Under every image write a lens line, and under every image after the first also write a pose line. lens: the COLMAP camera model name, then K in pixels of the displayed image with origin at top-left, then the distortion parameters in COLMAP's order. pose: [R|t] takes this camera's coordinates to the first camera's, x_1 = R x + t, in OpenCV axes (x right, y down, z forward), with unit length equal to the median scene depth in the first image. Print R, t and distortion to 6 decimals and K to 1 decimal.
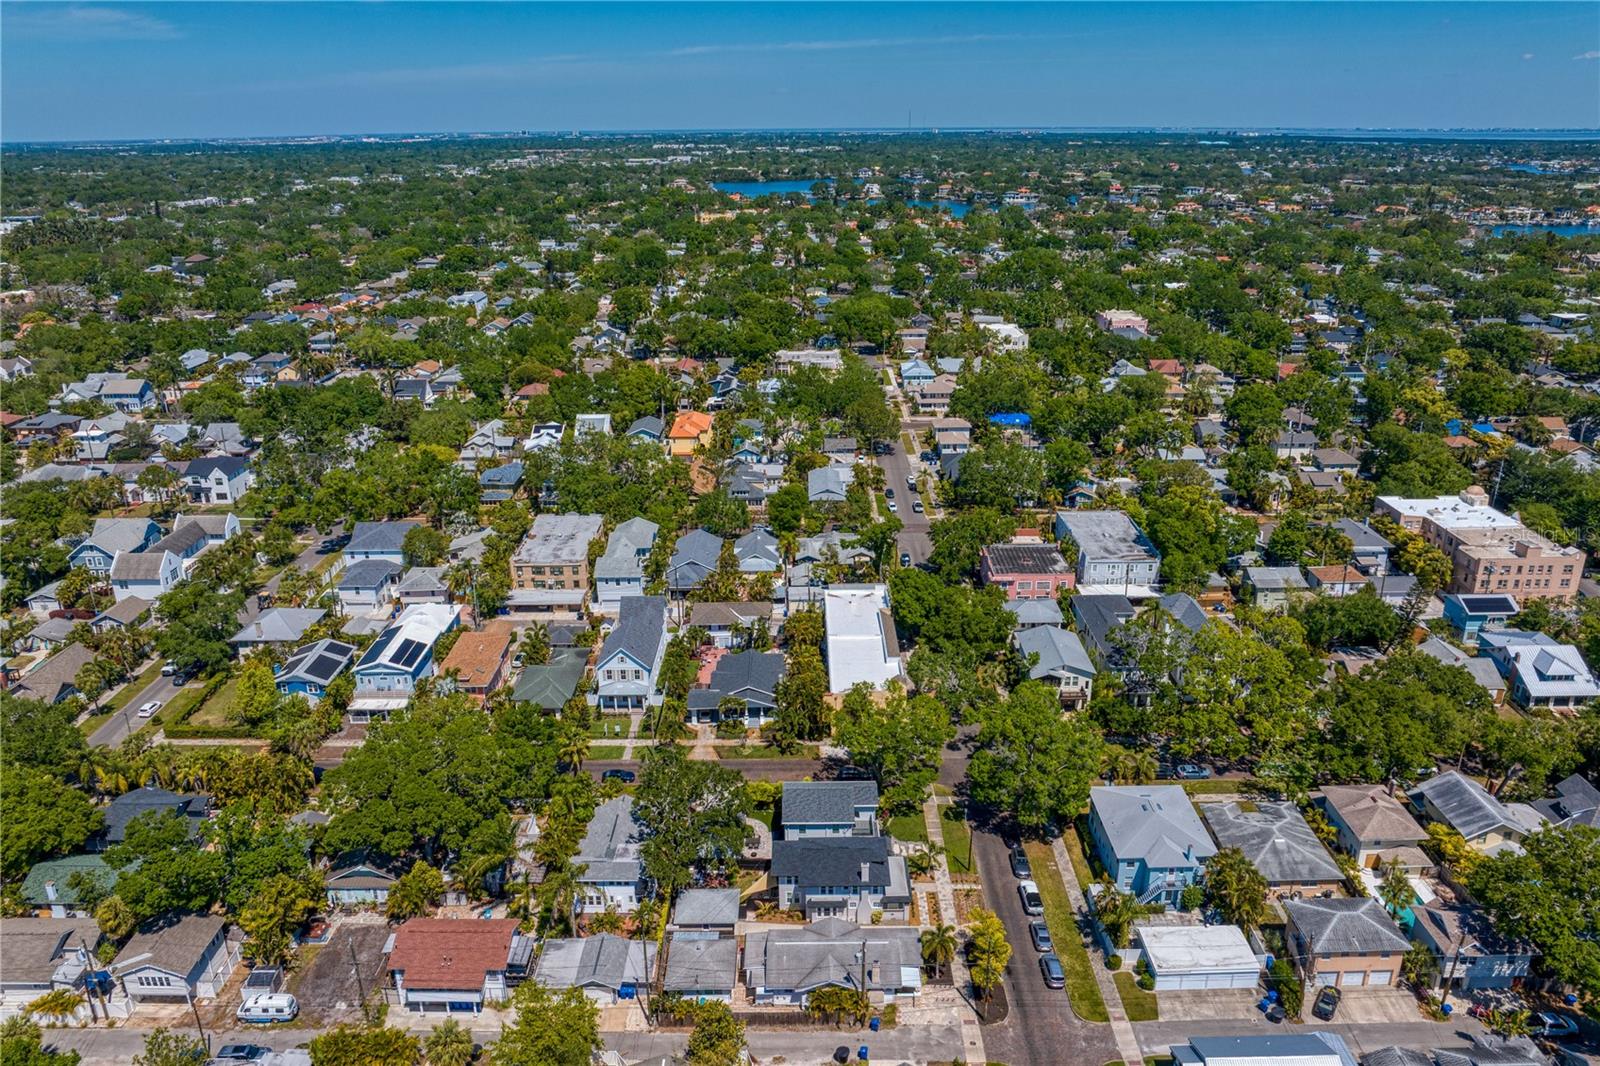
lens RADIAL K [[1126.7, 0, 806.9], [0, 1126.7, 531.5], [0, 0, 1]] dist [-0.042732, 0.007894]
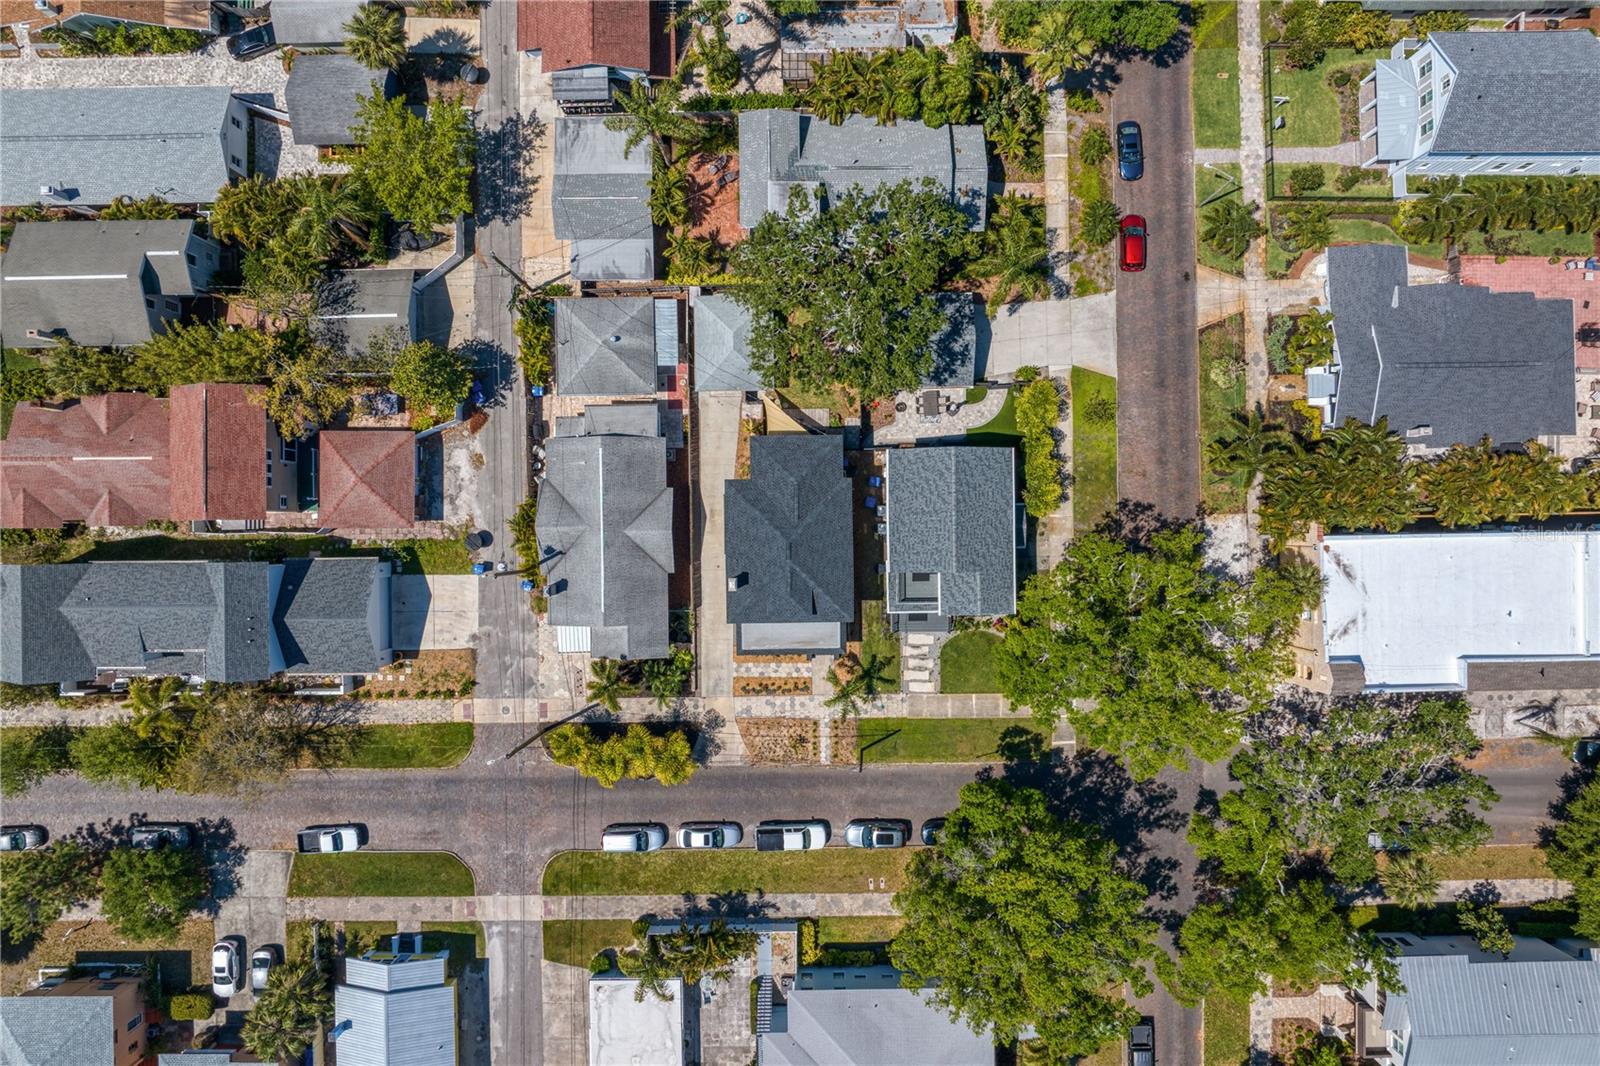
lens RADIAL K [[1126.7, 0, 814.9], [0, 1126.7, 503.9], [0, 0, 1]] dist [-0.042732, 0.007894]
pose [[0.007639, 0.999969, 0.001731, 0.003768], [-0.340717, 0.000975, 0.940165, -0.225300], [0.940135, -0.007772, 0.340714, 0.608089]]
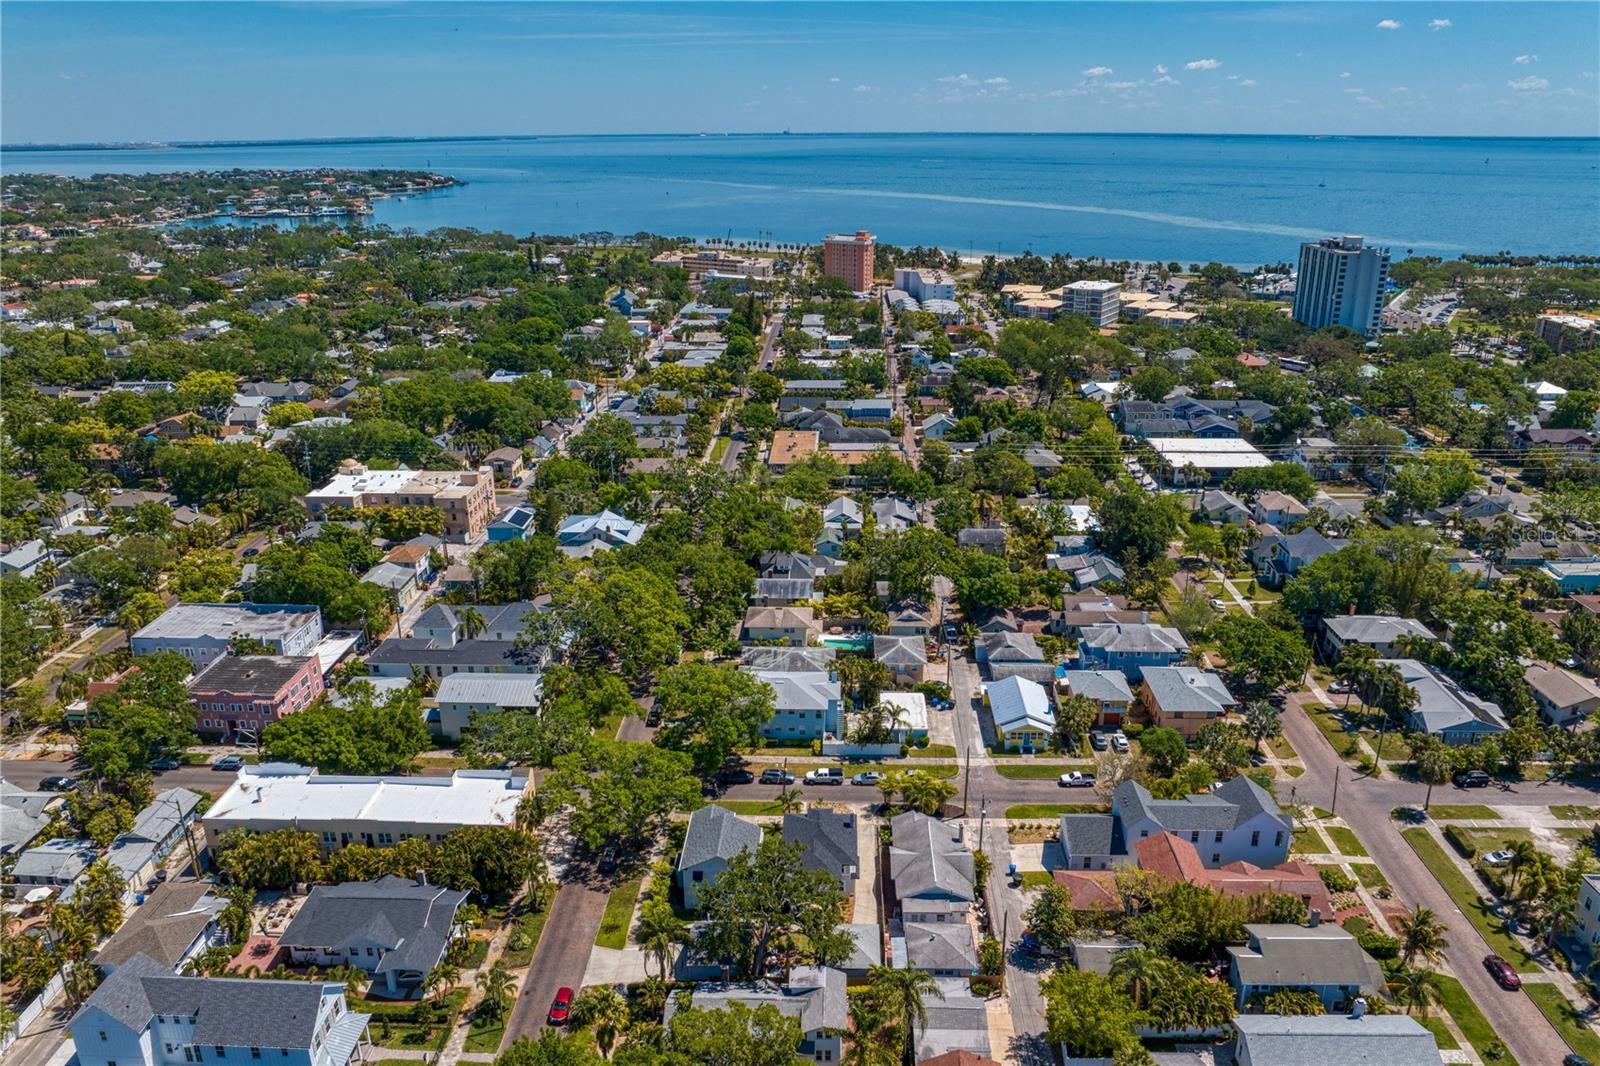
lens RADIAL K [[1126.7, 0, 813.3], [0, 1126.7, 542.5], [0, 0, 1]] dist [-0.042732, 0.007894]
pose [[0.032190, -0.338465, 0.940428, -0.653545], [0.344560, 0.886995, 0.307440, -0.209760], [-0.938212, 0.314137, 0.145174, 0.581143]]
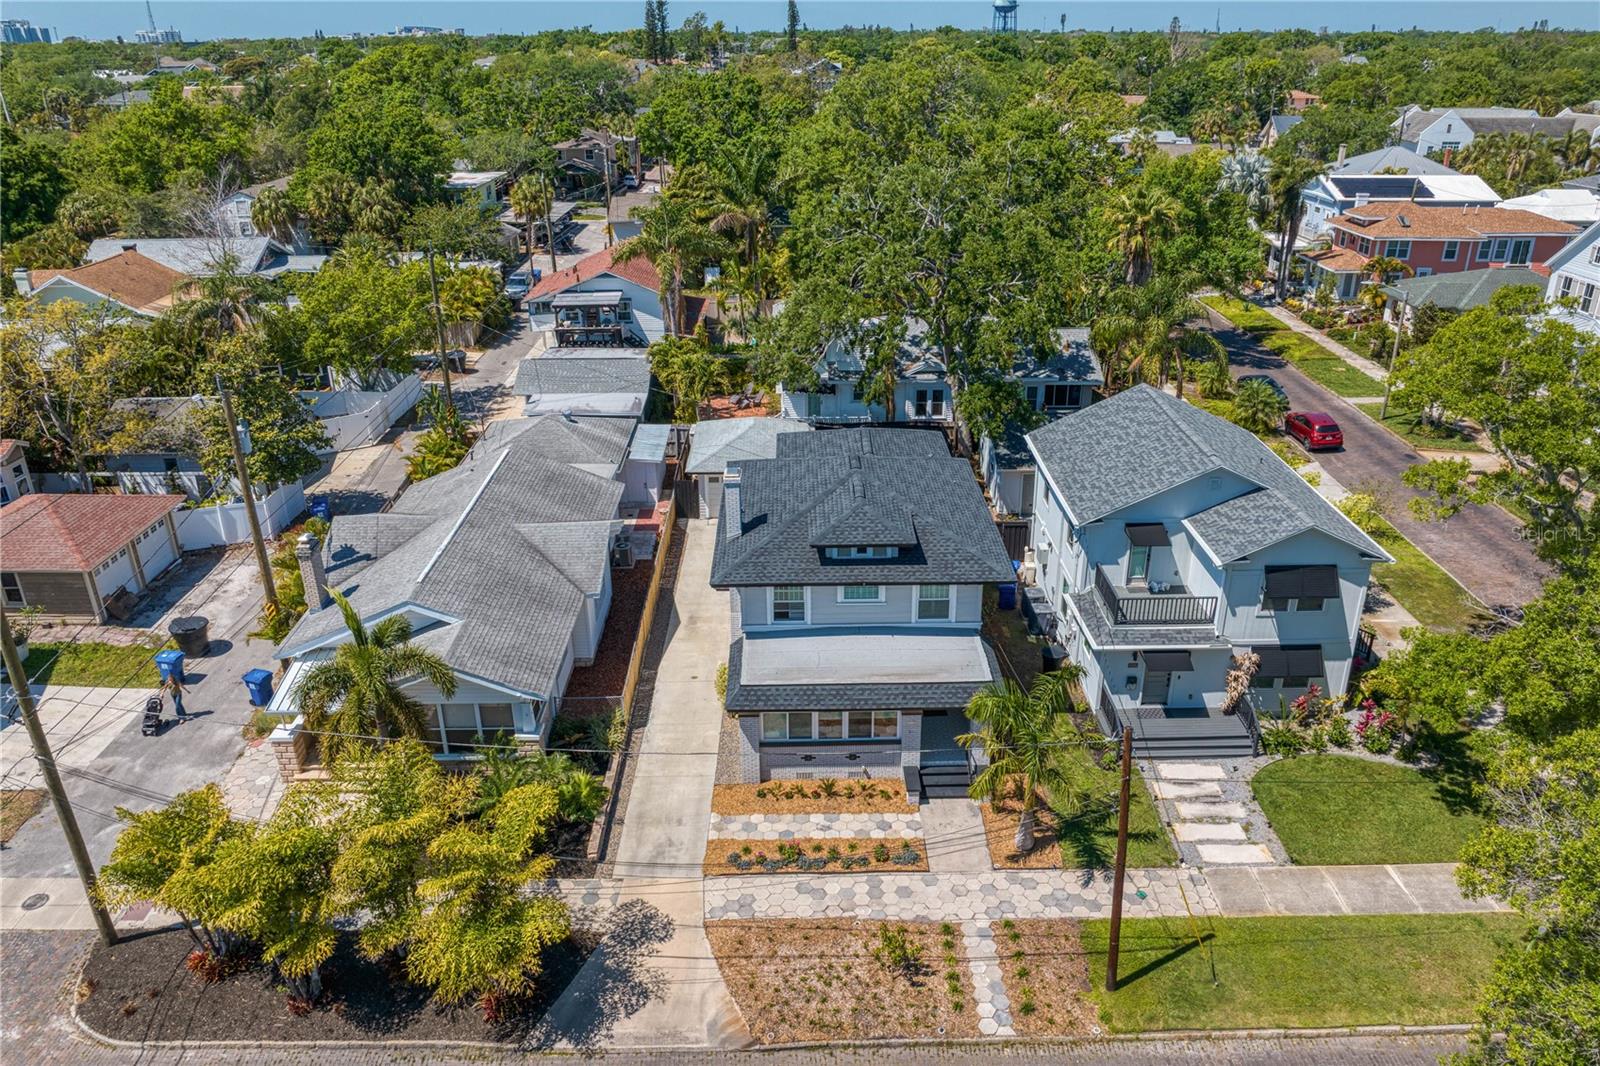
lens RADIAL K [[1126.7, 0, 807.0], [0, 1126.7, 525.8], [0, 0, 1]] dist [-0.042732, 0.007894]
pose [[0.006960, 0.407591, -0.913138, 0.228545], [-0.336753, 0.860778, 0.381653, 0.142979], [0.941567, 0.304846, 0.143249, 0.718568]]
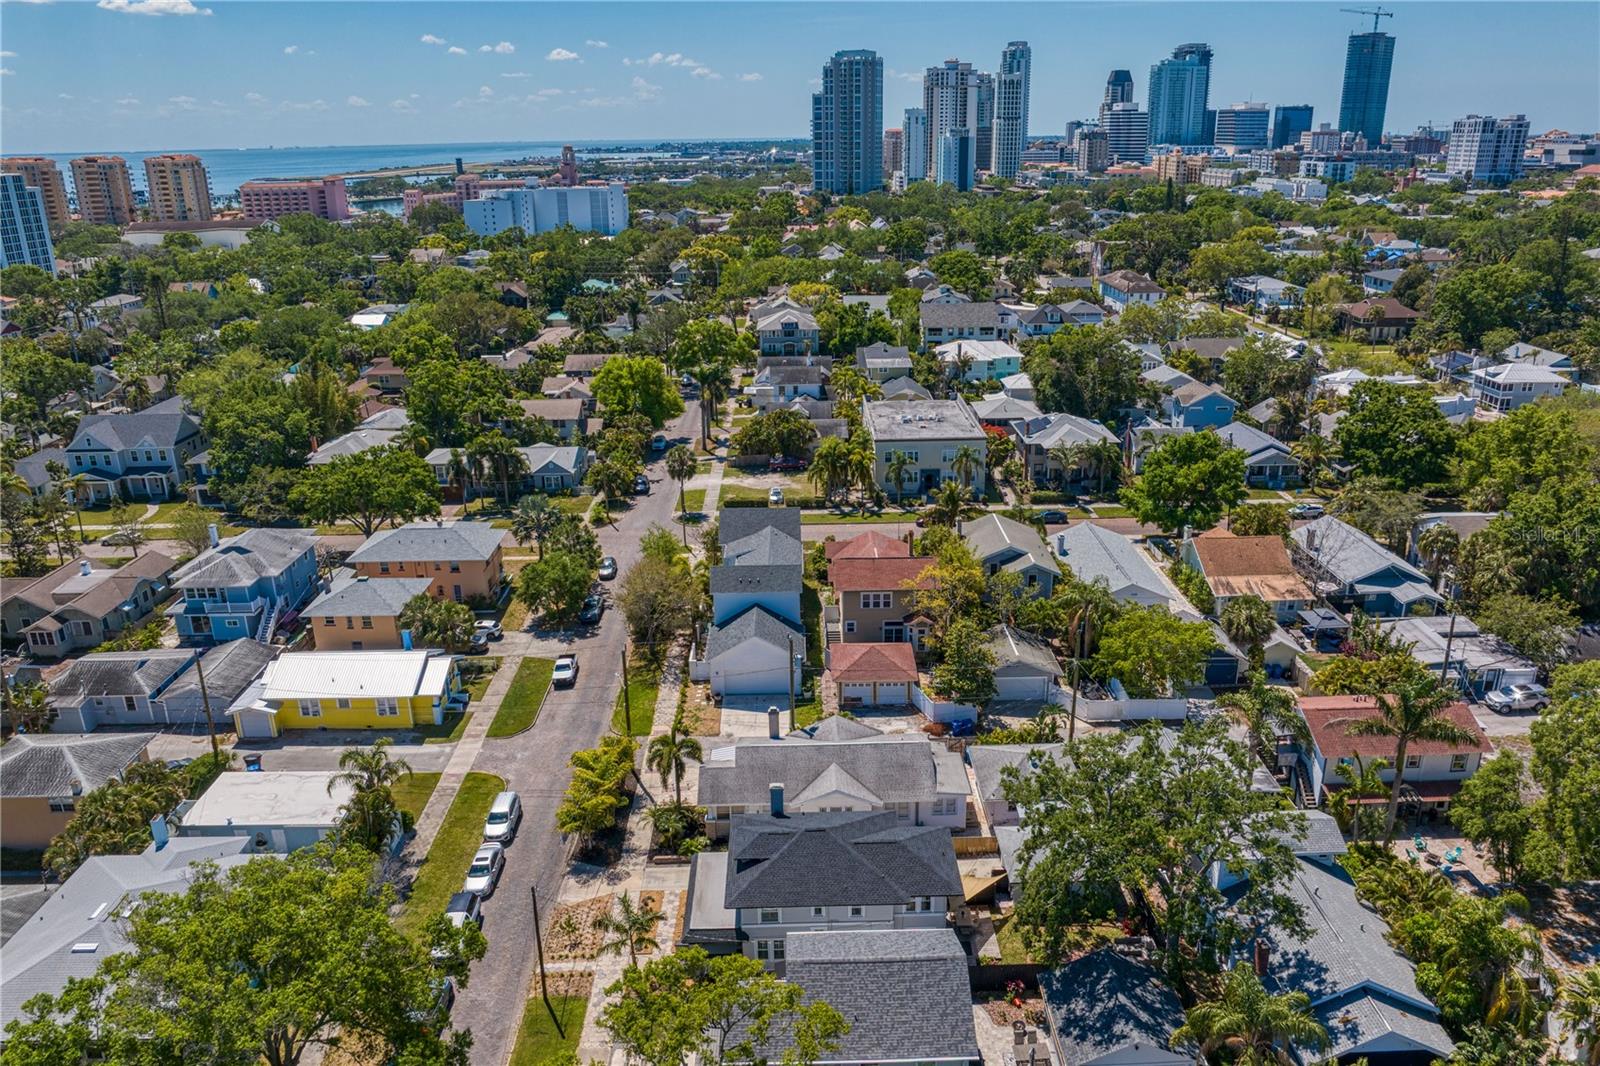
lens RADIAL K [[1126.7, 0, 805.4], [0, 1126.7, 523.3], [0, 0, 1]] dist [-0.042732, 0.007894]
pose [[-0.999736, 0.022893, -0.001977, 0.026434], [0.016530, 0.776283, 0.630168, -0.112494], [0.015961, 0.629969, -0.776456, 0.988093]]
